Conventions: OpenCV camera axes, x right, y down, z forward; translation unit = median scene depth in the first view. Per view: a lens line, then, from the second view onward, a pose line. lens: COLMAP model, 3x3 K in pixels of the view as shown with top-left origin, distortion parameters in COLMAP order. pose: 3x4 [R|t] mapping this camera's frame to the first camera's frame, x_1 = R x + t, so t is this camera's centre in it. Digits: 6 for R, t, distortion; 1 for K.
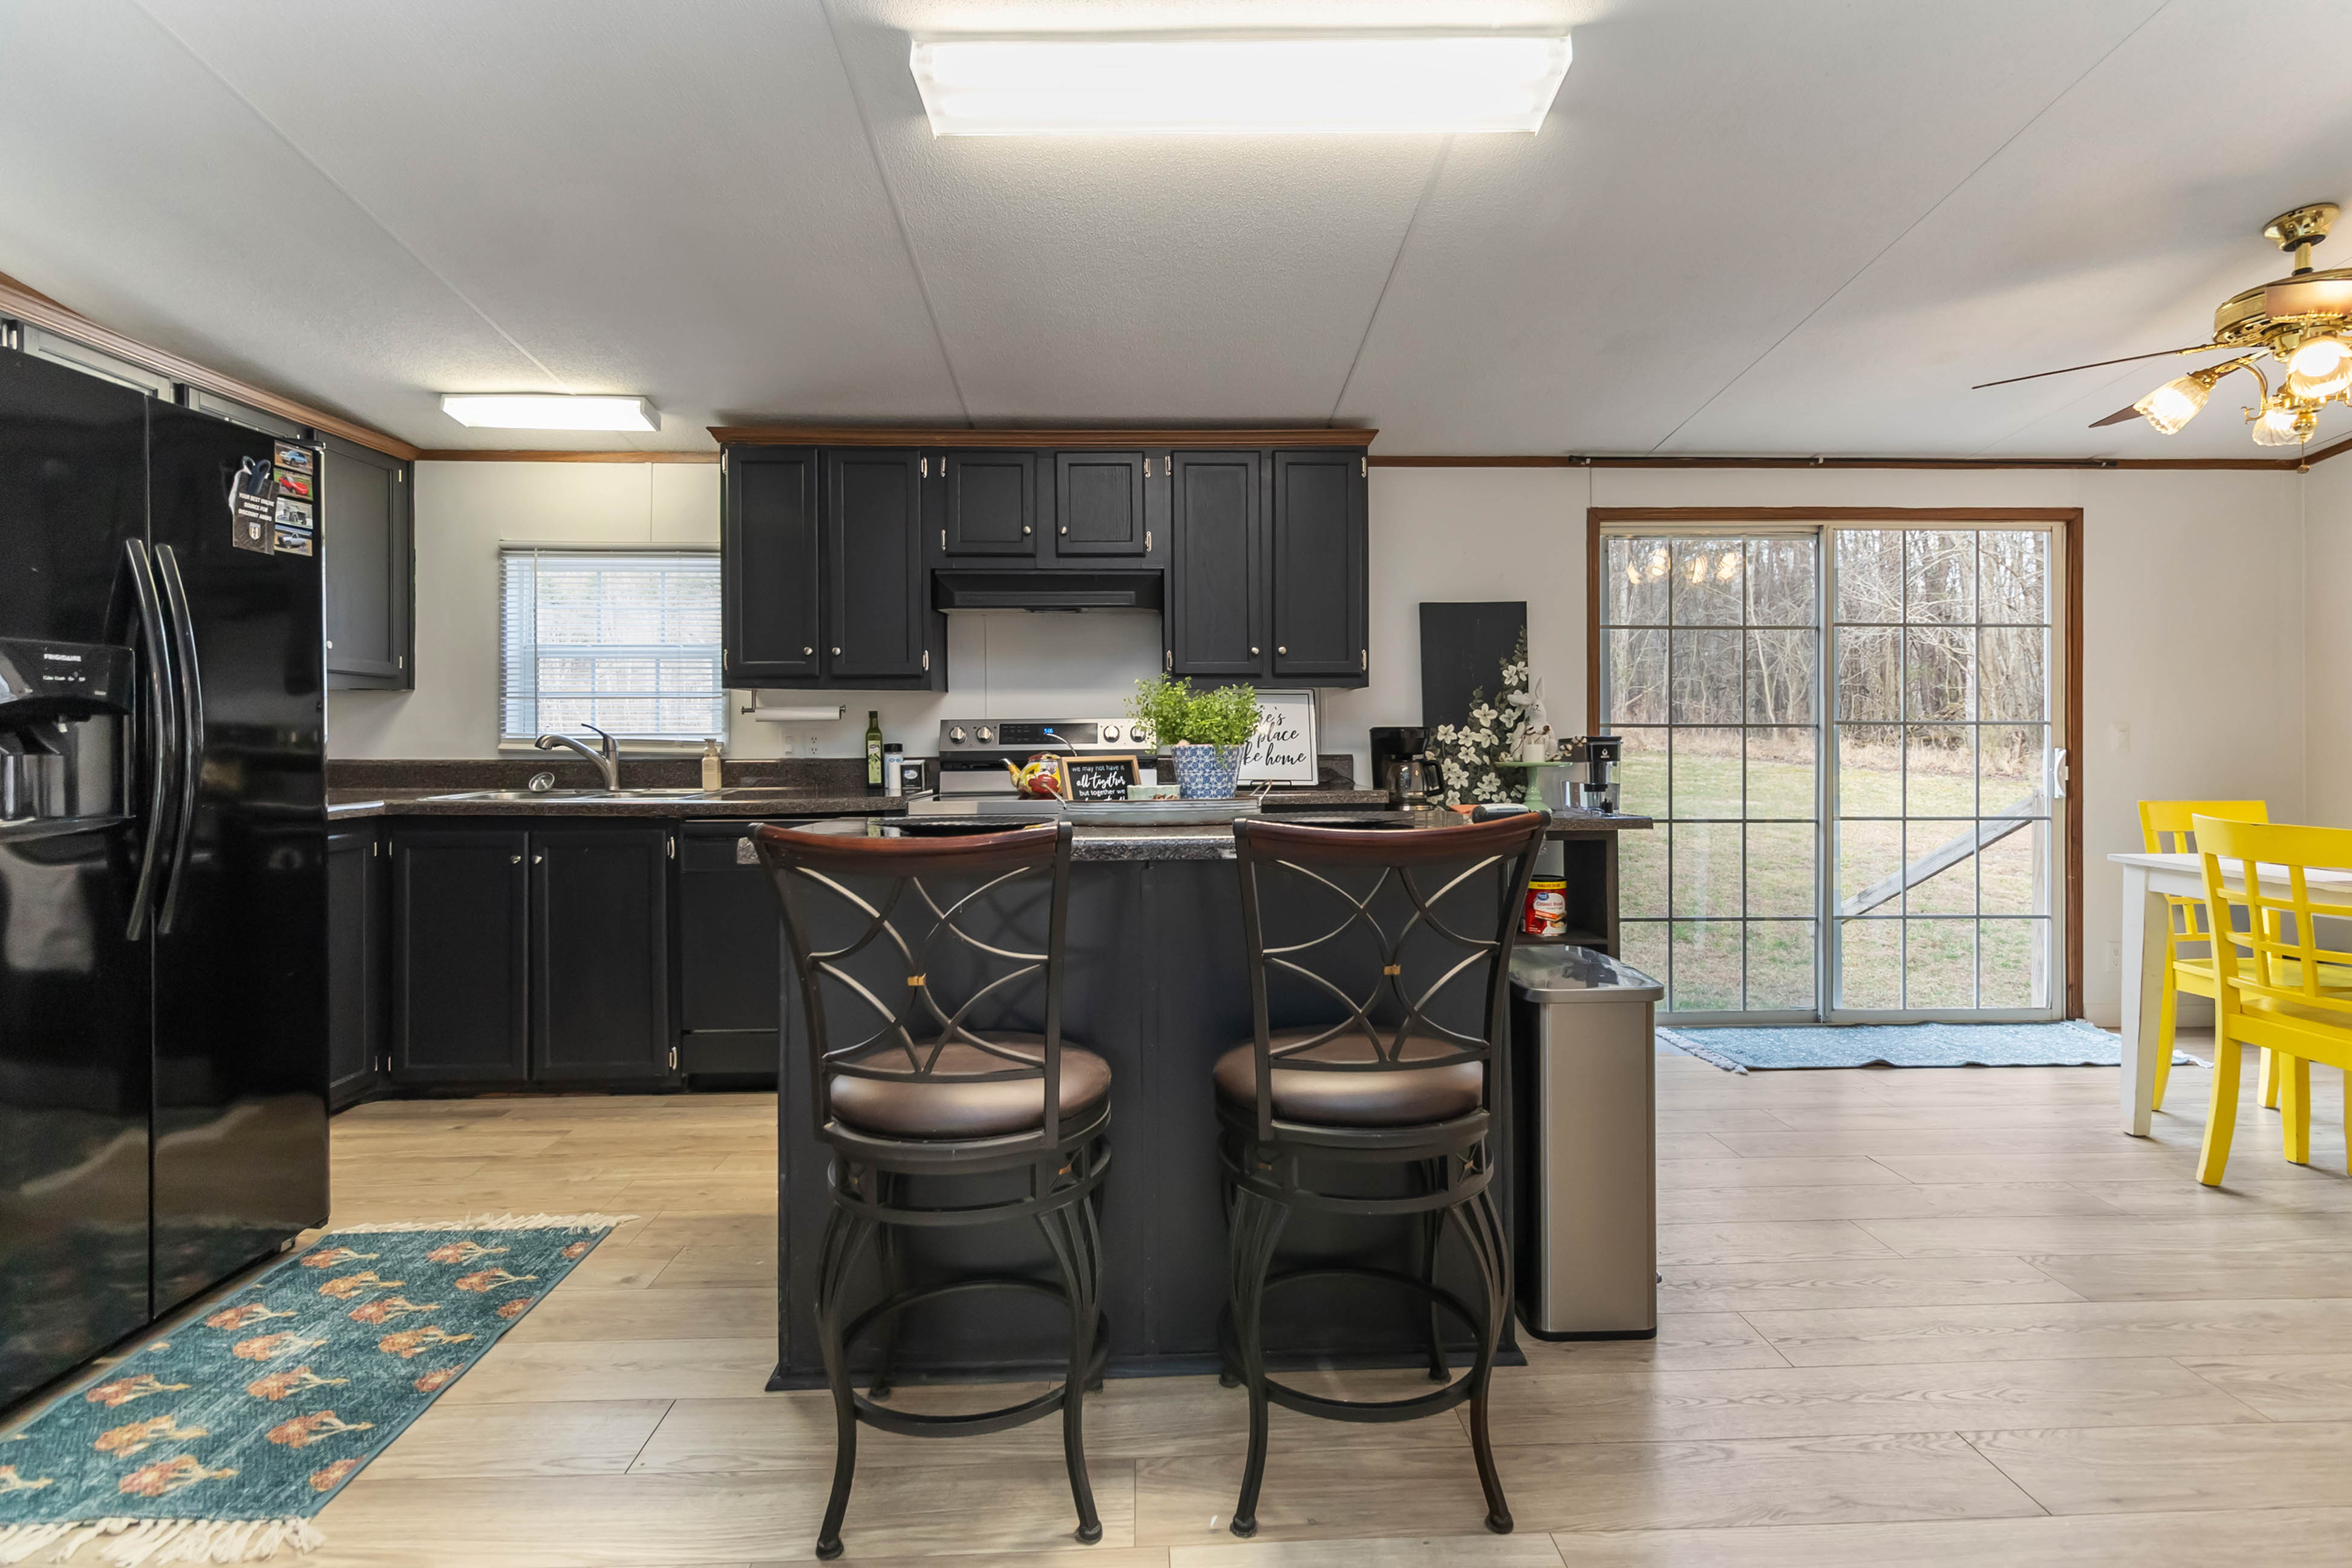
lens RADIAL K [[1144.2, 0, 1177.4], [0, 1144.2, 735.2], [0, 0, 1]] dist [0.002162, -0.000420]
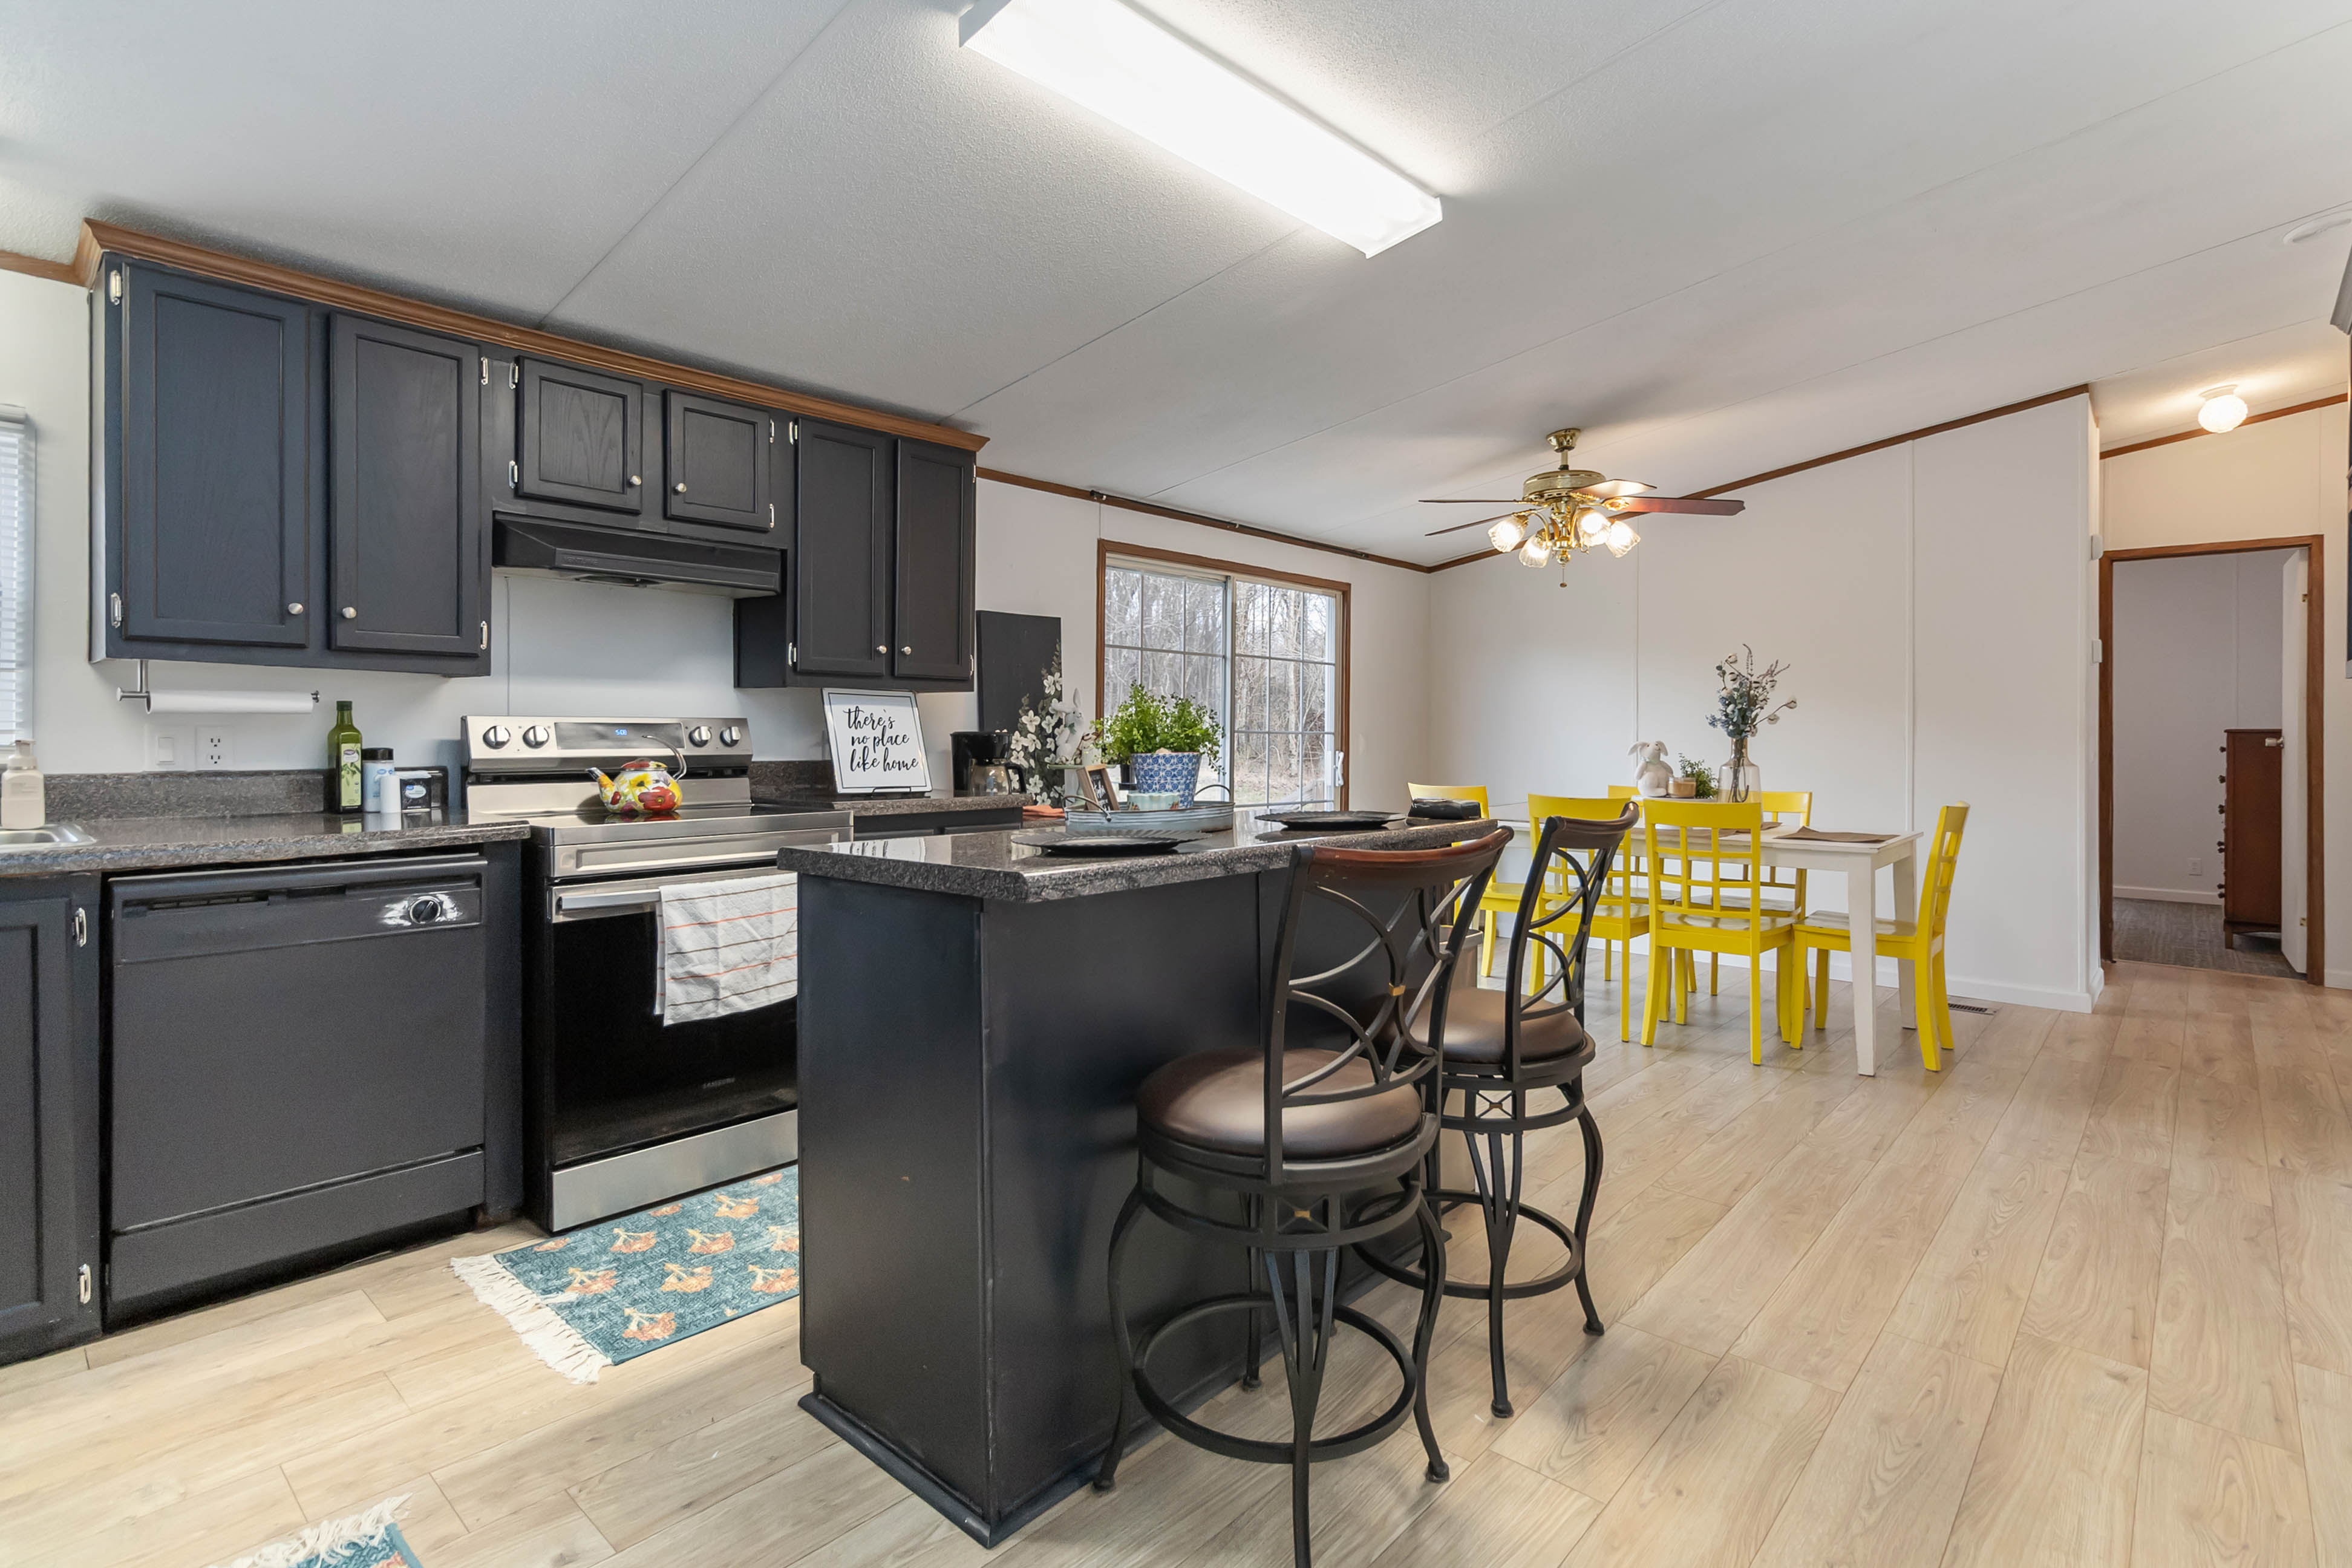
lens RADIAL K [[1144.2, 0, 1177.4], [0, 1144.2, 735.2], [0, 0, 1]] dist [0.002162, -0.000420]
pose [[0.698933, 0.007799, 0.715144, -0.409201], [-0.007444, 0.999966, -0.003629, -0.001705], [-0.715148, -0.002787, 0.698967, 0.162237]]
